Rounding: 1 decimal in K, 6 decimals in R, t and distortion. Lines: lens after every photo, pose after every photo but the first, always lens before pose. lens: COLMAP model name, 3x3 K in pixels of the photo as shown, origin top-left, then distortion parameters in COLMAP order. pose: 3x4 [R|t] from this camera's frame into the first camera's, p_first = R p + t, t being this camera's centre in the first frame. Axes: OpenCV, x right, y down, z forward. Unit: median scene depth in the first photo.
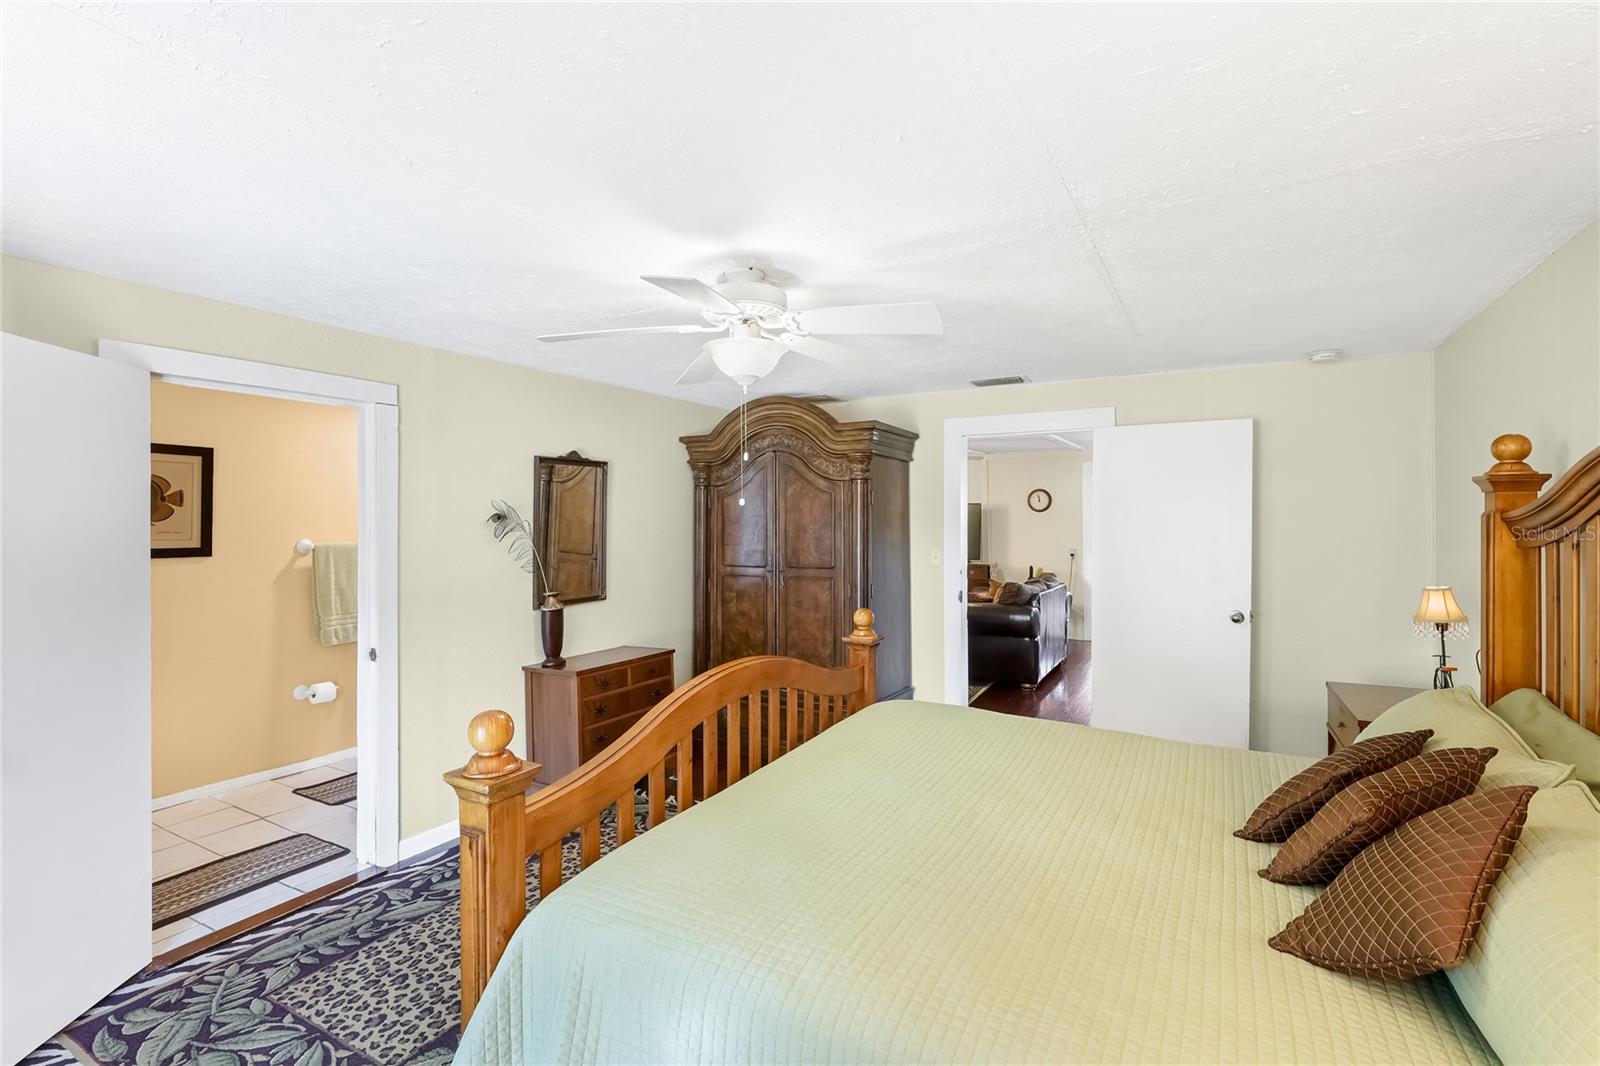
lens RADIAL K [[755.1, 0, 790.6], [0, 755.1, 524.7], [0, 0, 1]] dist [0.000302, 0.000388]
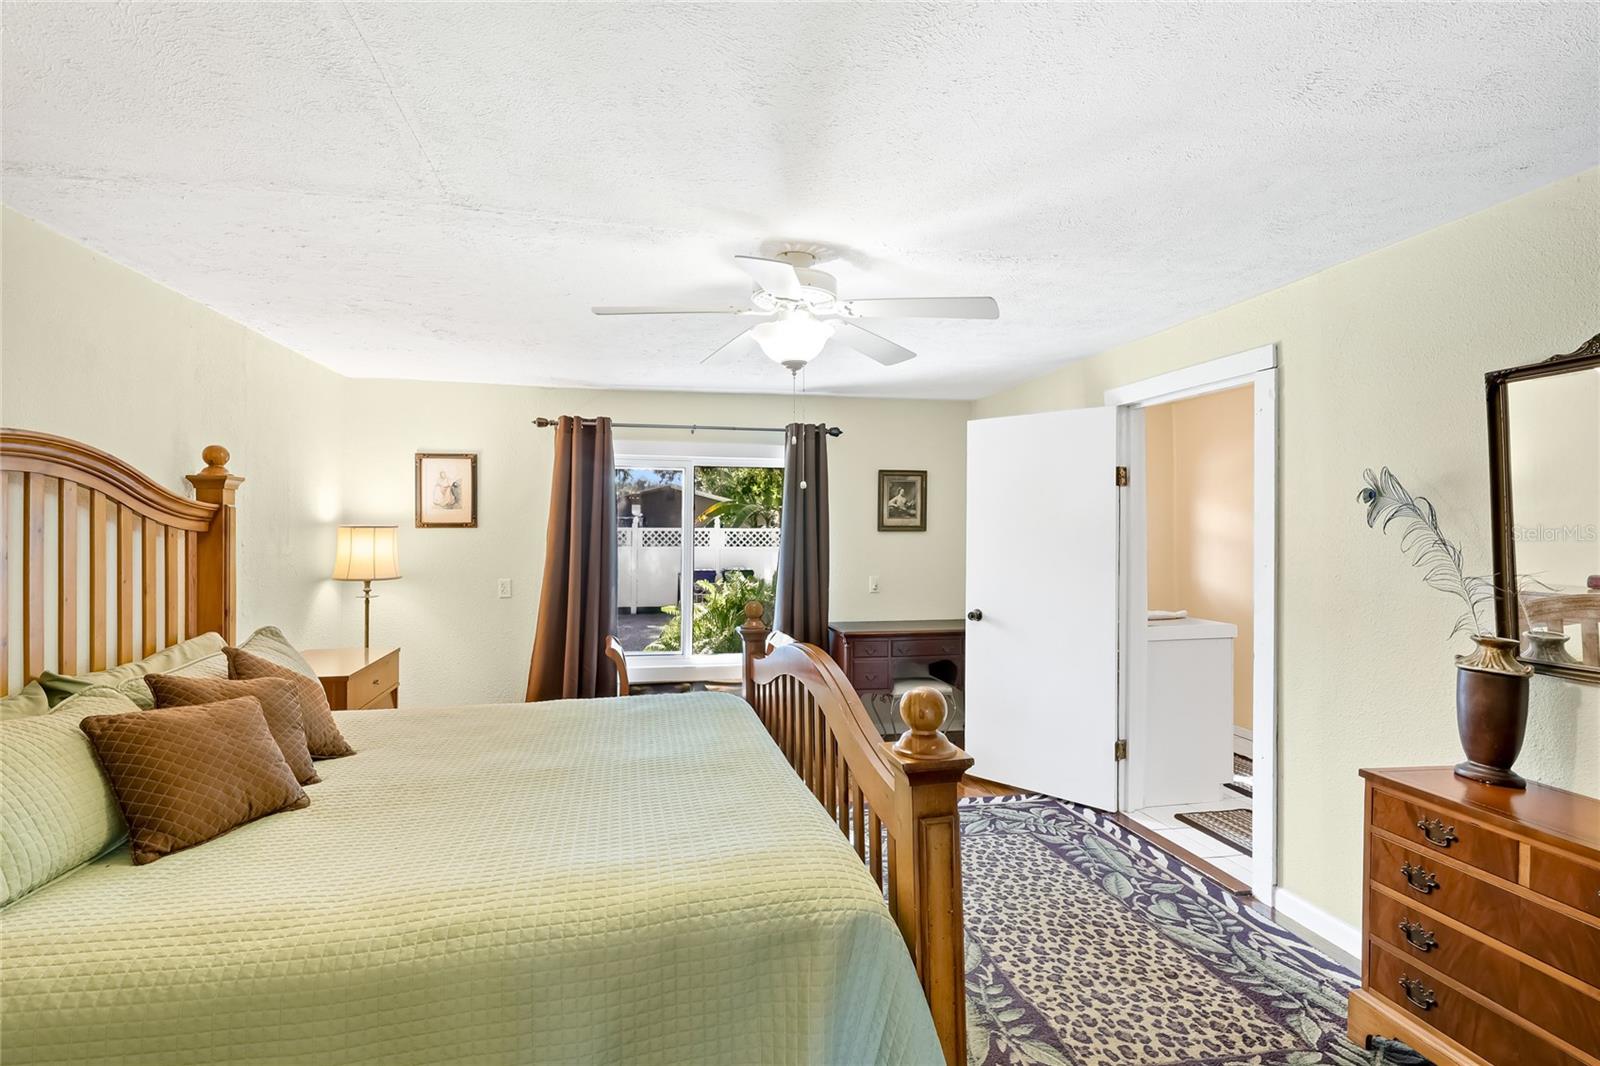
lens RADIAL K [[755.1, 0, 784.8], [0, 755.1, 525.8], [0, 0, 1]] dist [0.000302, 0.000388]
pose [[-0.751364, 0.006343, -0.659858, 0.535382], [0.003139, 0.999977, 0.006038, 0.015704], [0.659881, 0.002465, -0.751366, 1.532682]]
